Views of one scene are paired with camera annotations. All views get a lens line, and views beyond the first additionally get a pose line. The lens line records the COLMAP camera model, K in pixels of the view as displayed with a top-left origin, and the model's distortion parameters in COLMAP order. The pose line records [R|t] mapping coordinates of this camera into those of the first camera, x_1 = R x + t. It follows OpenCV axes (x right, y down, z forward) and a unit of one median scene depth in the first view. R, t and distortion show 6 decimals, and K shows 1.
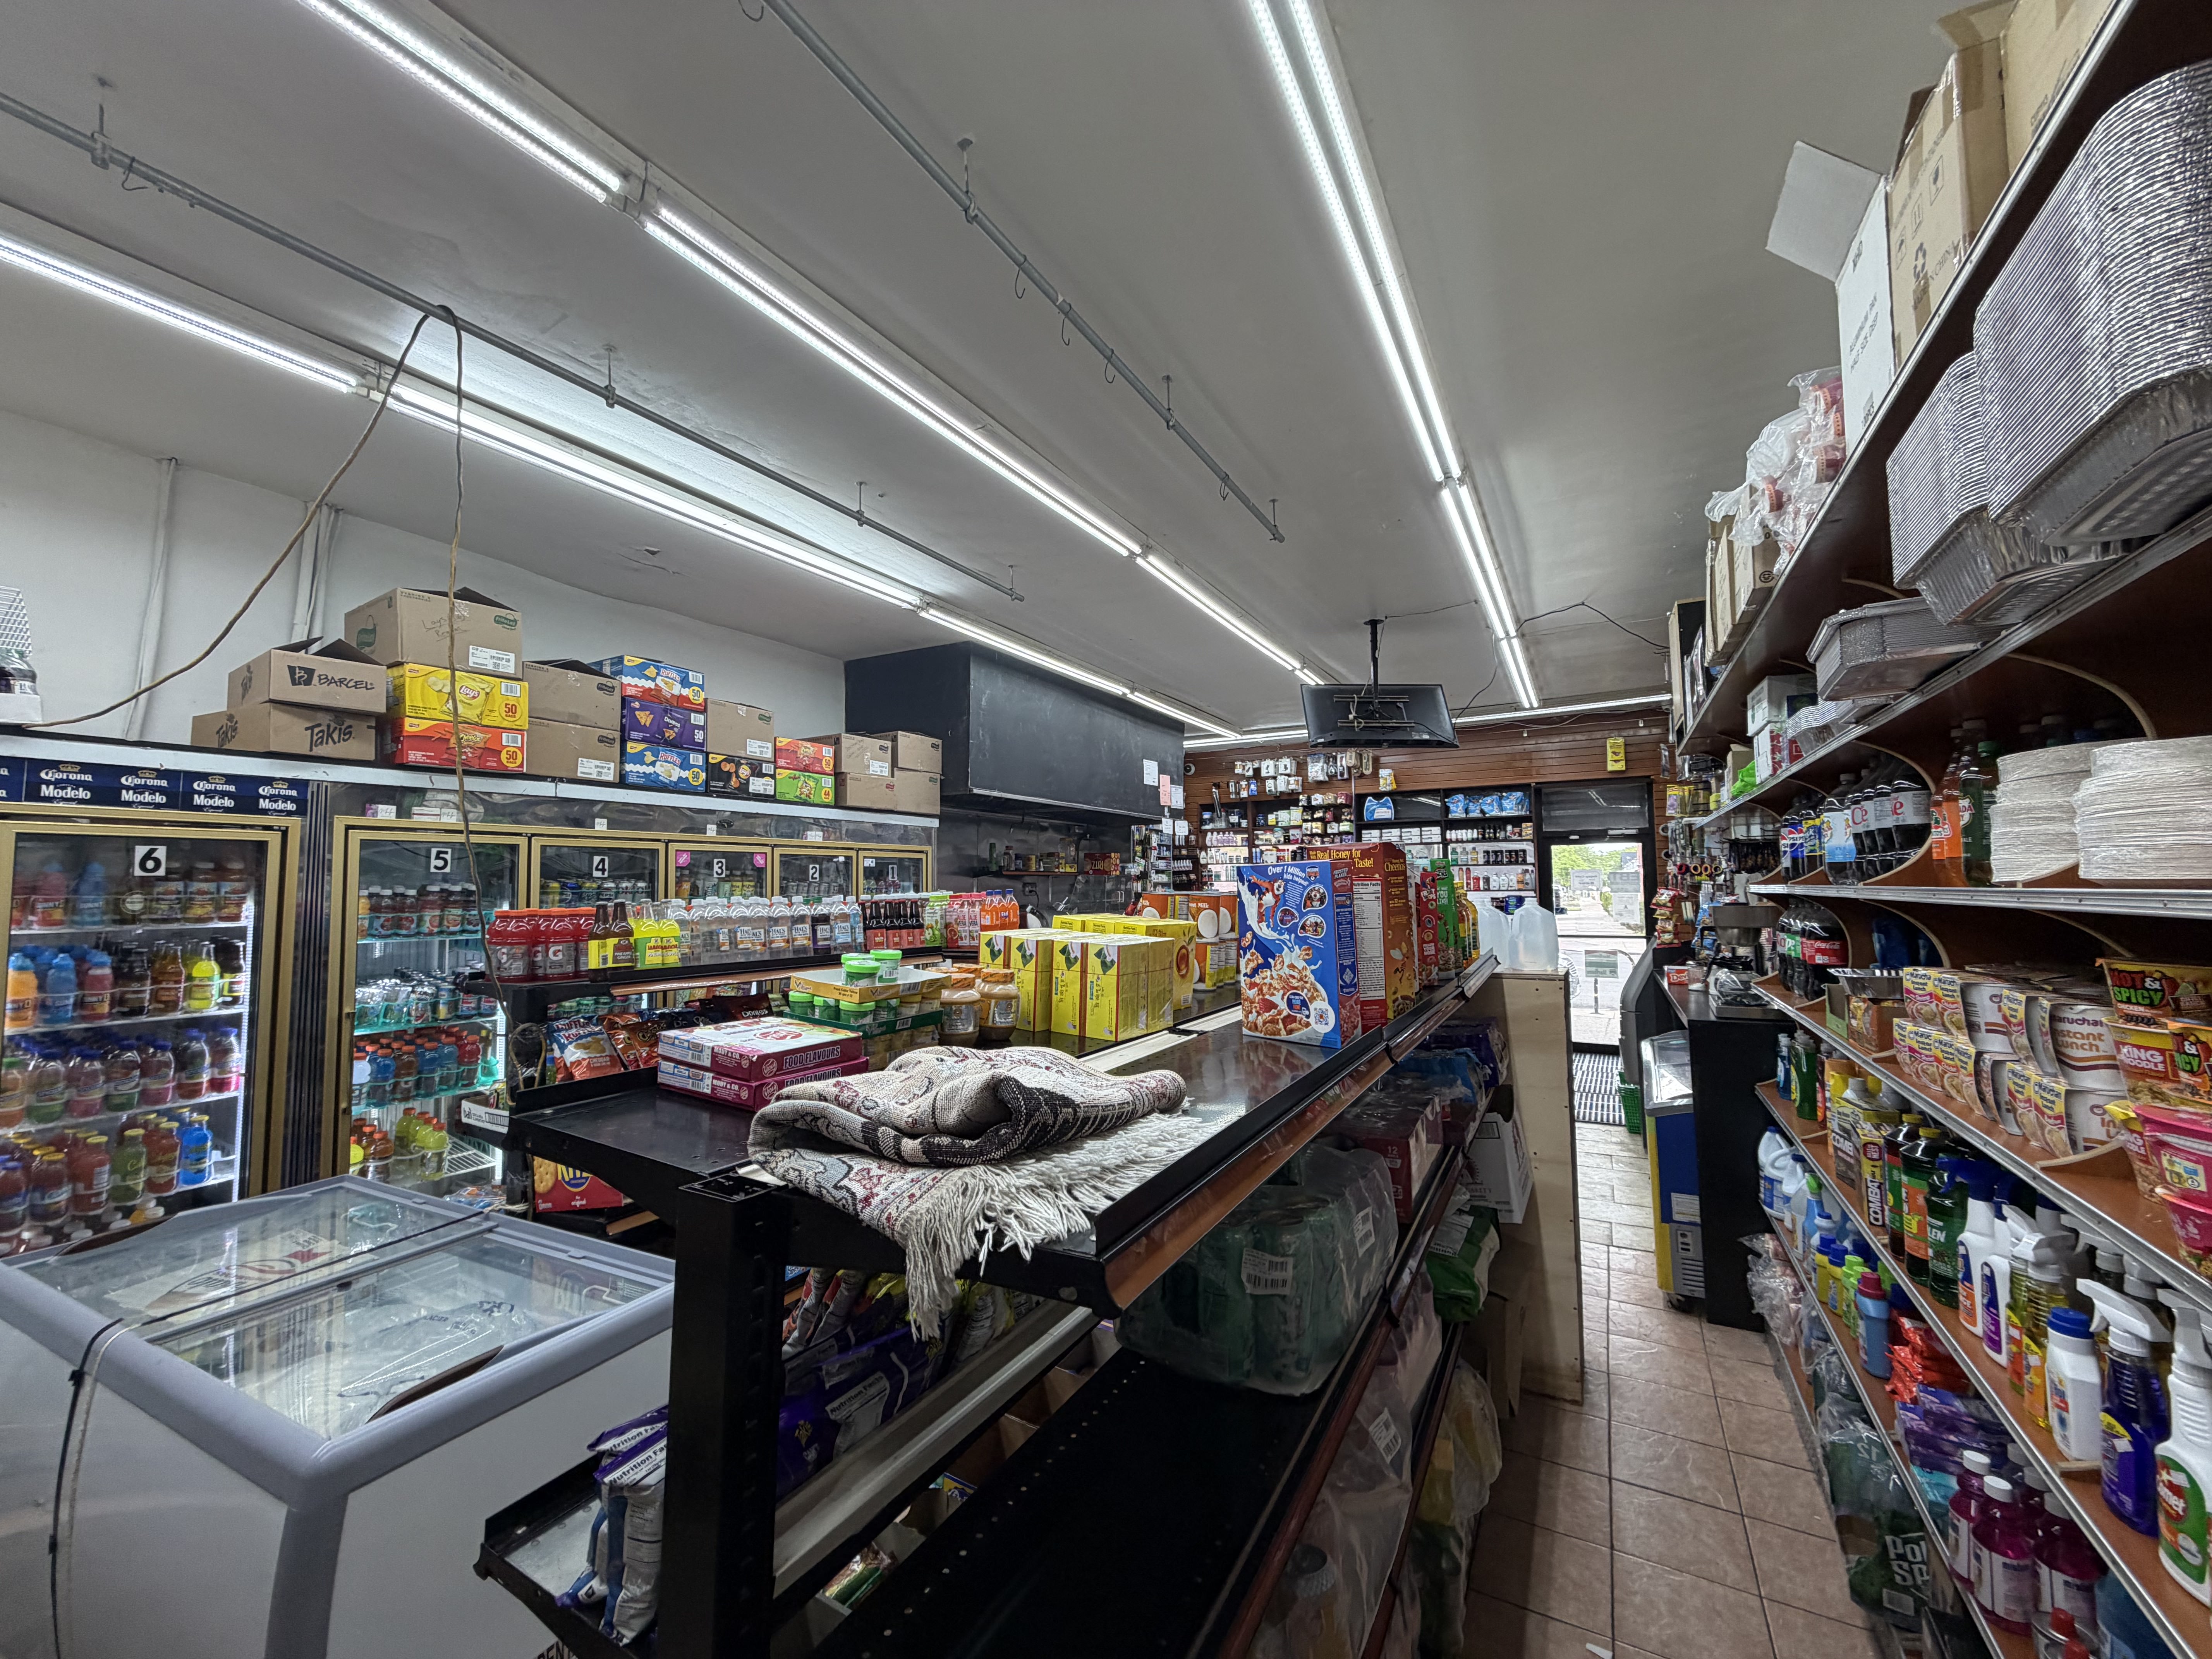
lens RADIAL K [[880.3, 0, 1105.1], [0, 880.3, 843.6], [0, 0, 1]] dist [0.000868, 0.000216]
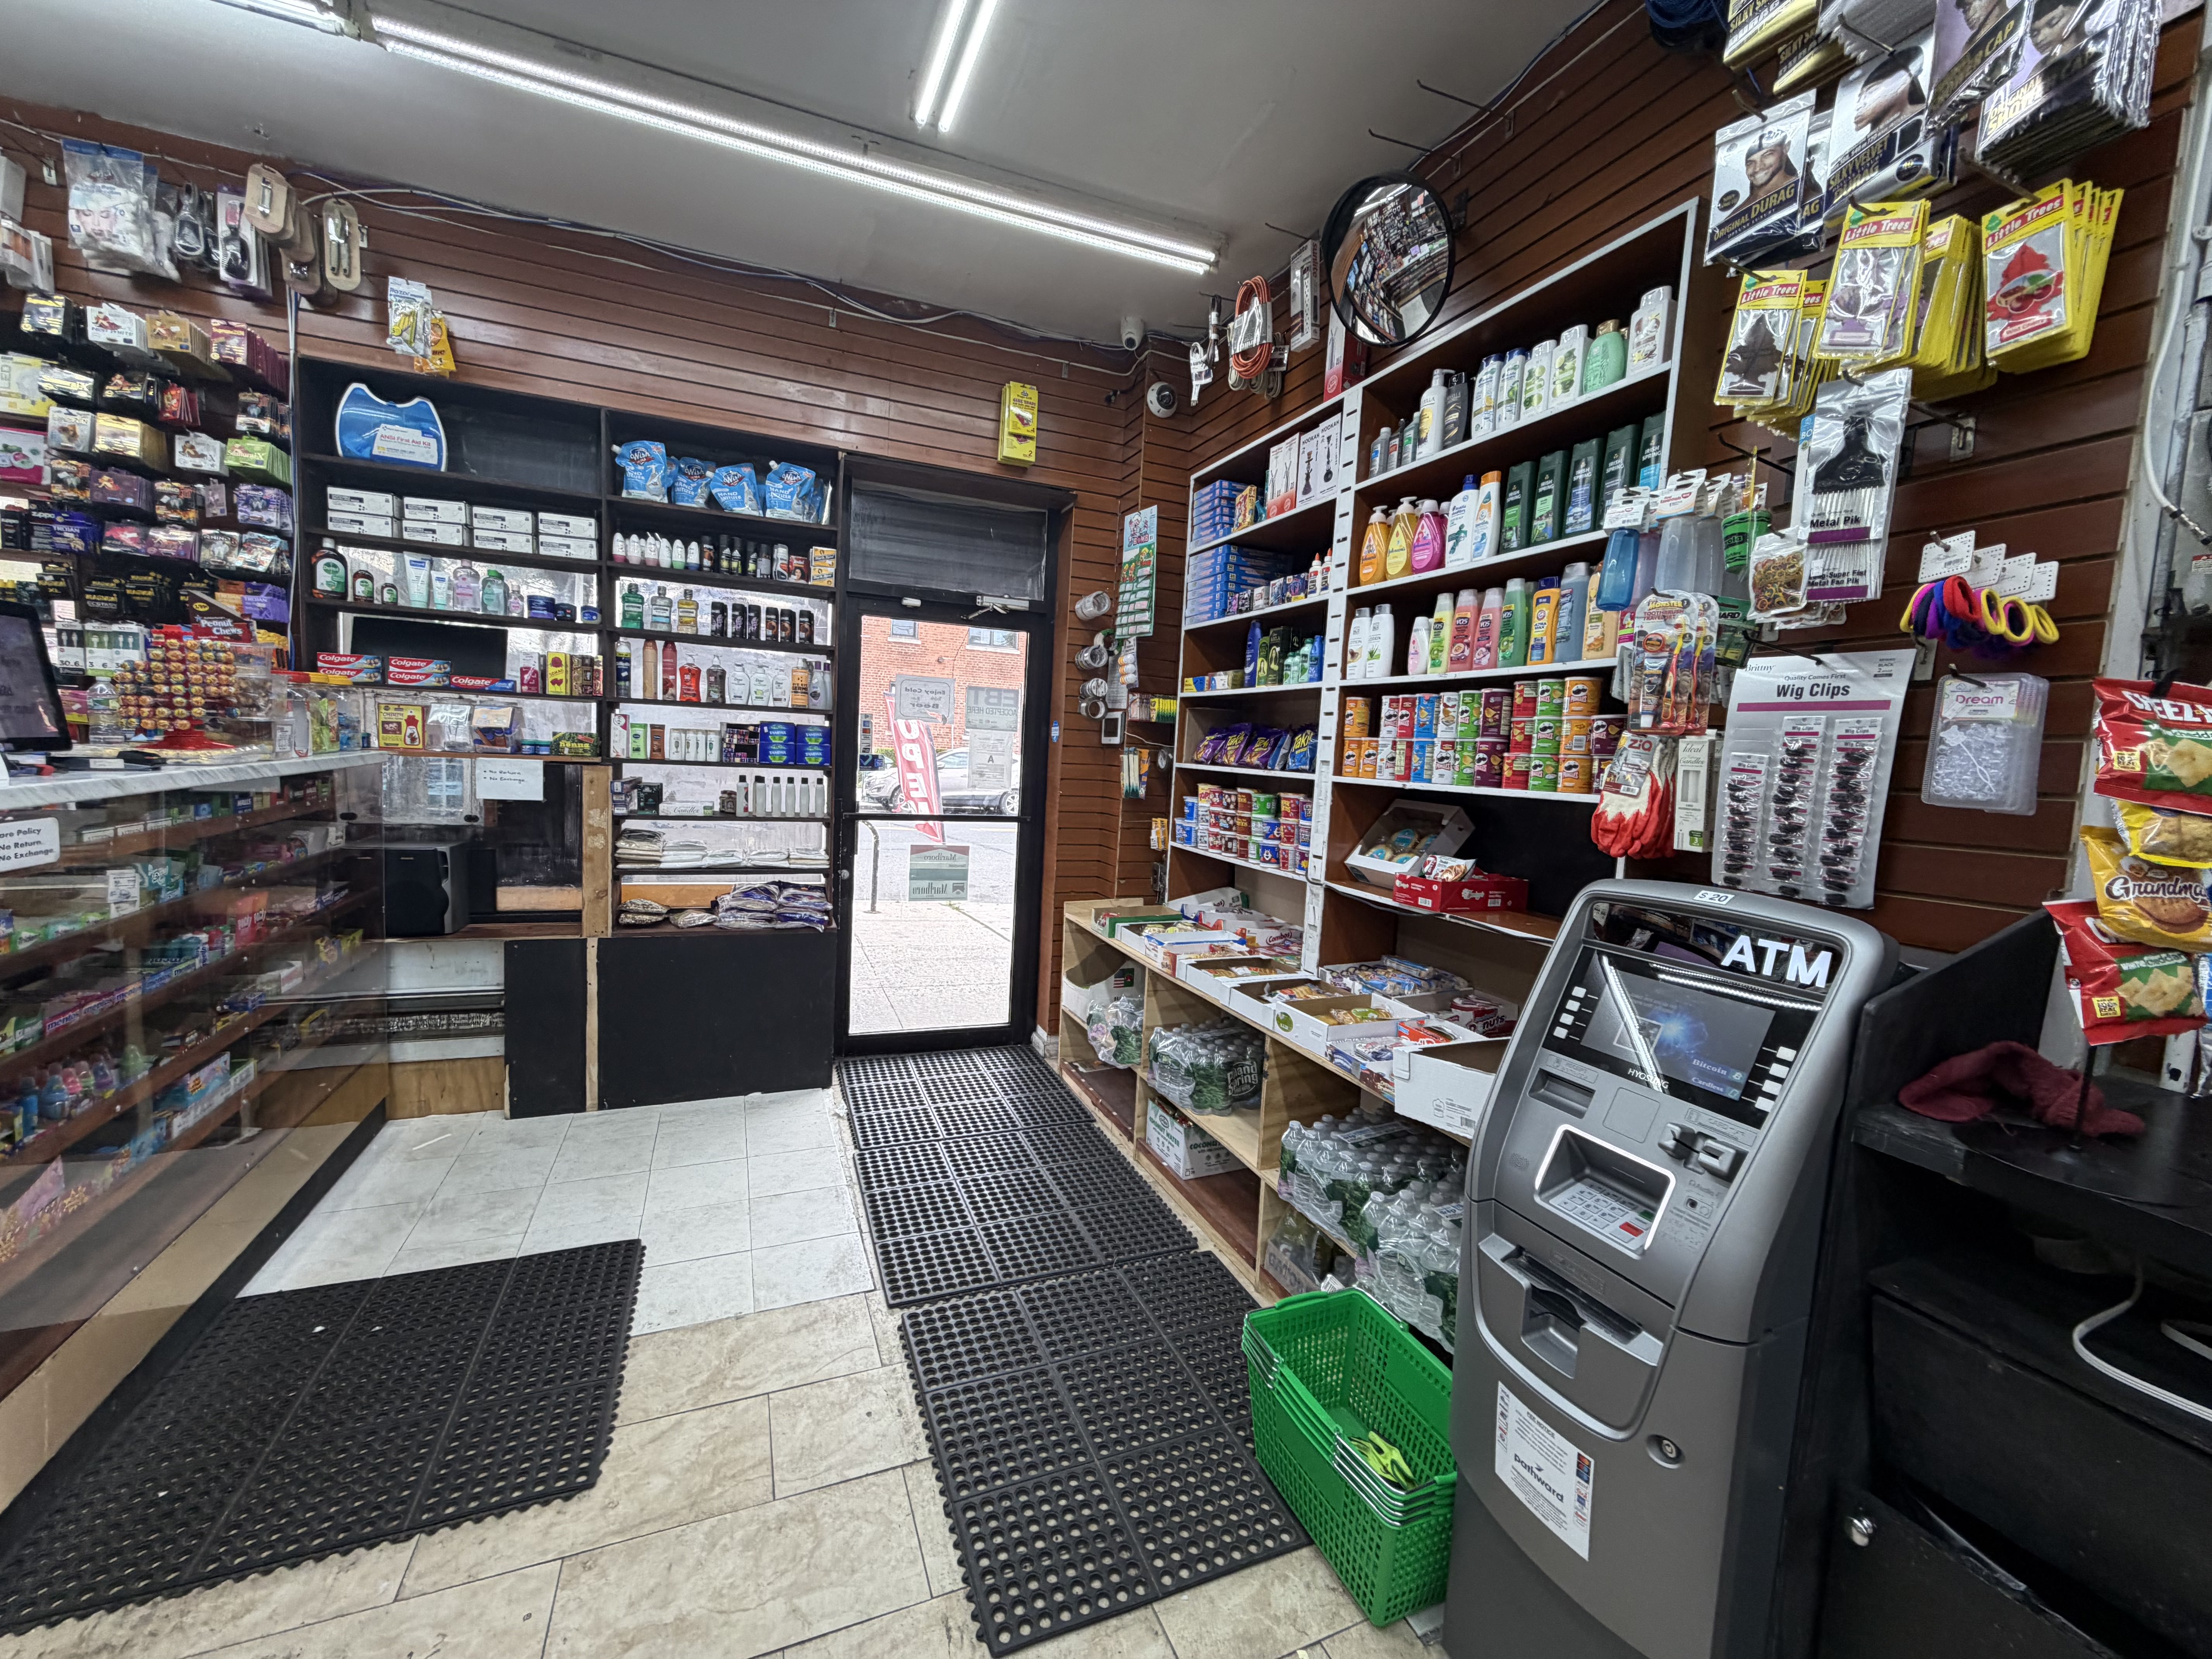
lens RADIAL K [[880.3, 0, 1098.4], [0, 880.3, 832.2], [0, 0, 1]] dist [0.000868, 0.000216]
pose [[0.621042, -0.033070, 0.783079, 0.247734], [-0.101393, 0.987324, 0.122108, 0.047585], [-0.777191, -0.155233, 0.609817, 0.670211]]
